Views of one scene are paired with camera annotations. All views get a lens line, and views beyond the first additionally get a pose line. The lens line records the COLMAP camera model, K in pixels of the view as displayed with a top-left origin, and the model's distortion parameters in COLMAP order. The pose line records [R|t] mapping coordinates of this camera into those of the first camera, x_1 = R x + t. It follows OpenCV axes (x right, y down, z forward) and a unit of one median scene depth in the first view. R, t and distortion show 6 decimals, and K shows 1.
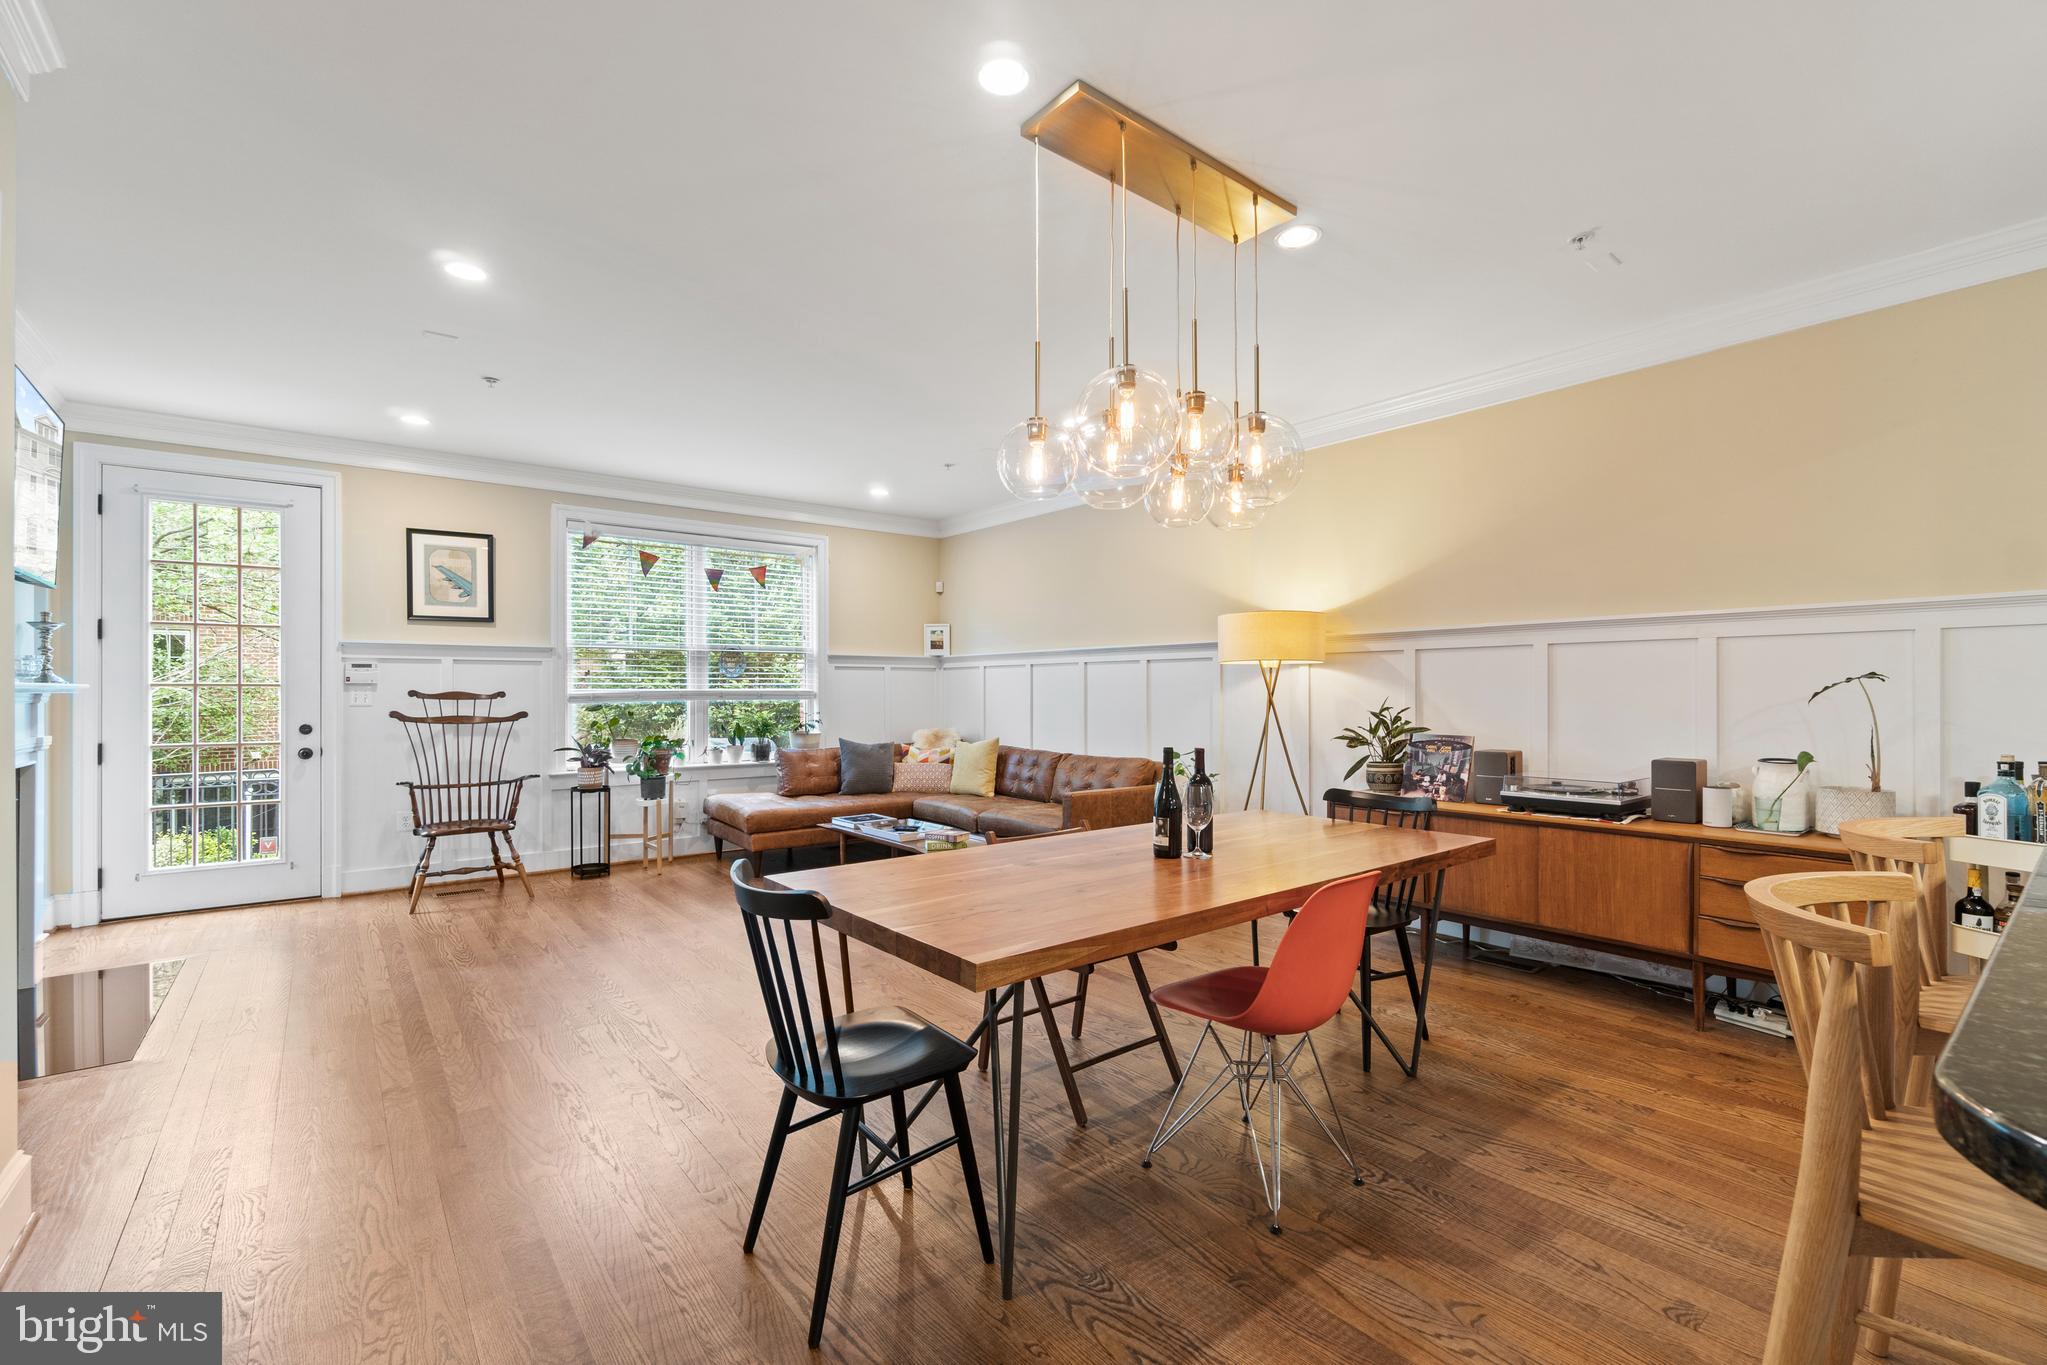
lens RADIAL K [[890.6, 0, 1042.9], [0, 890.6, 689.8], [0, 0, 1]] dist [-0.006380, 0.002442]
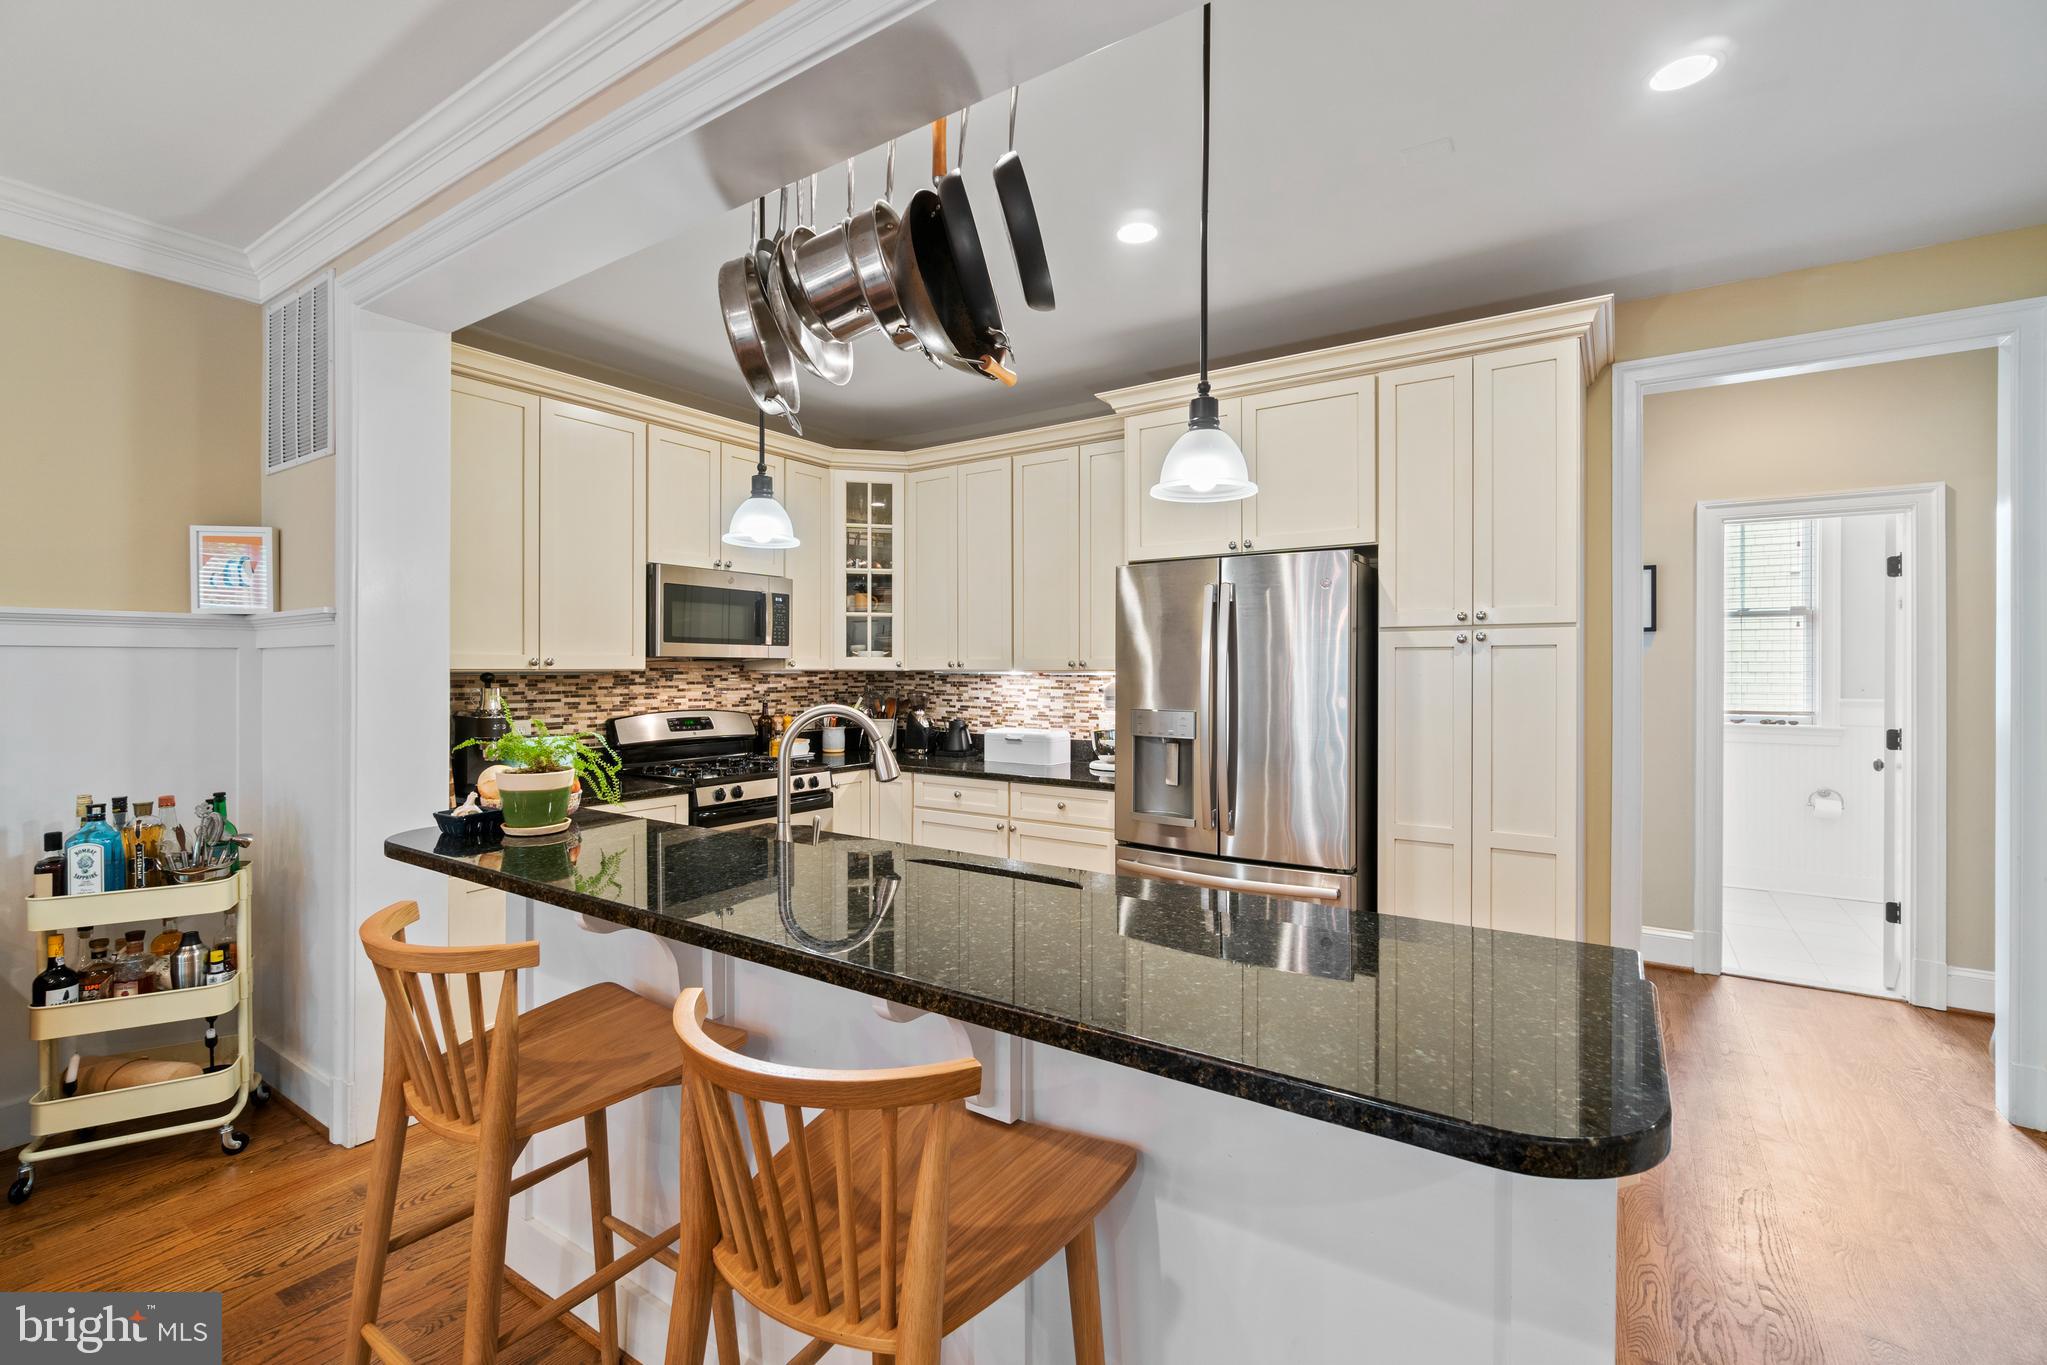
lens RADIAL K [[890.6, 0, 1023.0], [0, 890.6, 666.1], [0, 0, 1]] dist [-0.006380, 0.002442]
pose [[-0.294920, 0.003243, 0.955516, -0.019505], [-0.004587, 0.999978, -0.004810, -0.028319], [-0.955511, -0.005802, -0.294899, 0.184964]]
